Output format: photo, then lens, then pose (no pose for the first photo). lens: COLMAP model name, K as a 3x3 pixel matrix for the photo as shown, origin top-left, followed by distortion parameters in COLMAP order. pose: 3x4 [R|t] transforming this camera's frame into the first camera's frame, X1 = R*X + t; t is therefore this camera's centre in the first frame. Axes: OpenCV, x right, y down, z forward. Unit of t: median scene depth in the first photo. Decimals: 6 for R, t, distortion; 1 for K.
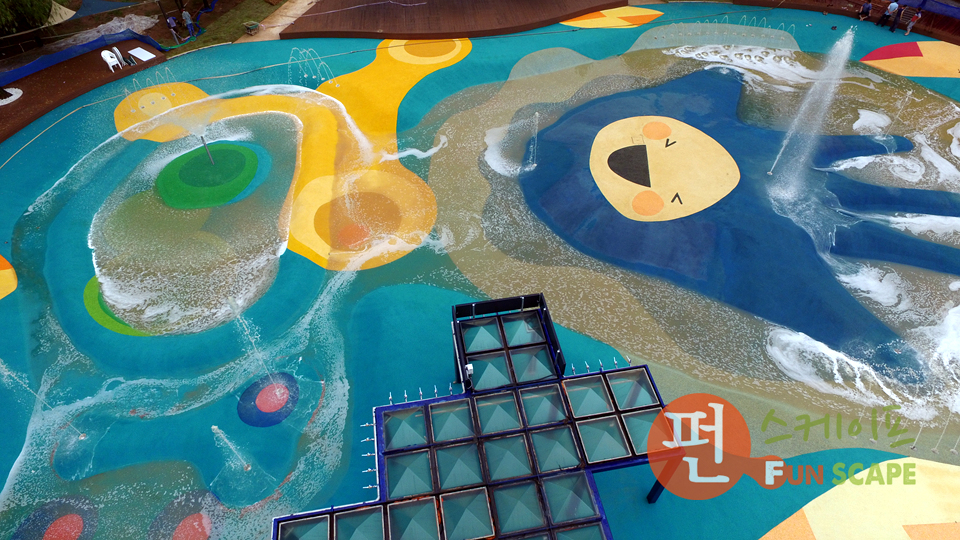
lens RADIAL K [[554.6, 0, 475.3], [0, 554.6, 267.7], [0, 0, 1]] dist [-0.004203, 0.003395]
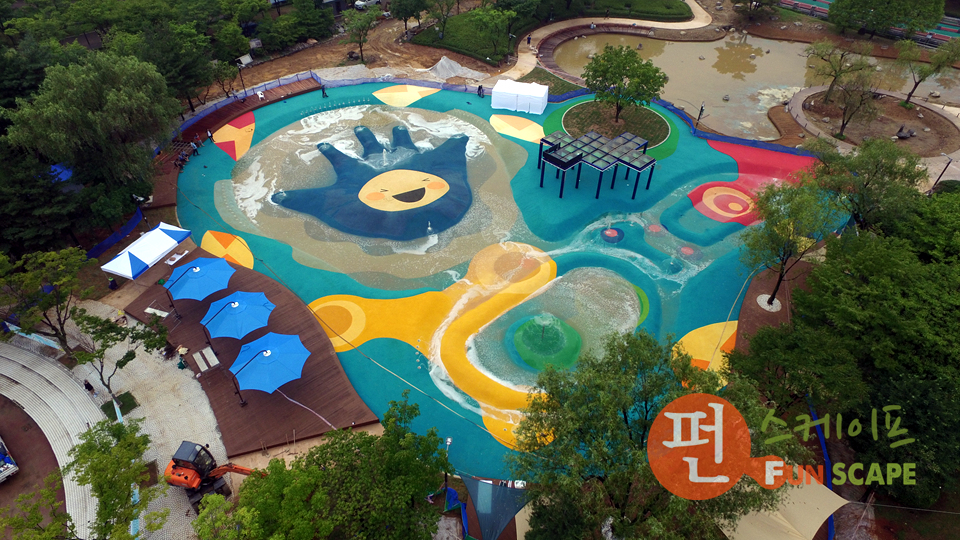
lens RADIAL K [[554.6, 0, 477.5], [0, 554.6, 270.9], [0, 0, 1]] dist [-0.004203, 0.003395]
pose [[-0.565580, -0.556214, 0.608888, -1.144939], [0.609185, 0.215895, 0.763075, -1.420163], [-0.555889, 0.802506, 0.216731, 0.624736]]
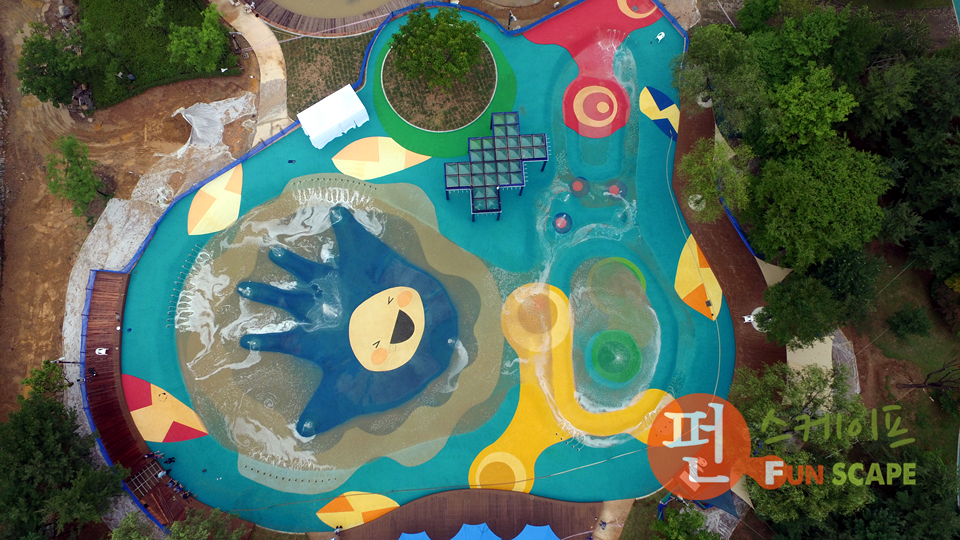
lens RADIAL K [[554.6, 0, 481.7], [0, 554.6, 268.9], [0, 0, 1]] dist [-0.004203, 0.003395]
pose [[-0.994343, -0.105267, 0.014147, -0.007789], [0.074792, -0.599375, 0.796967, -1.546930], [-0.075415, 0.793517, 0.603857, -0.374255]]
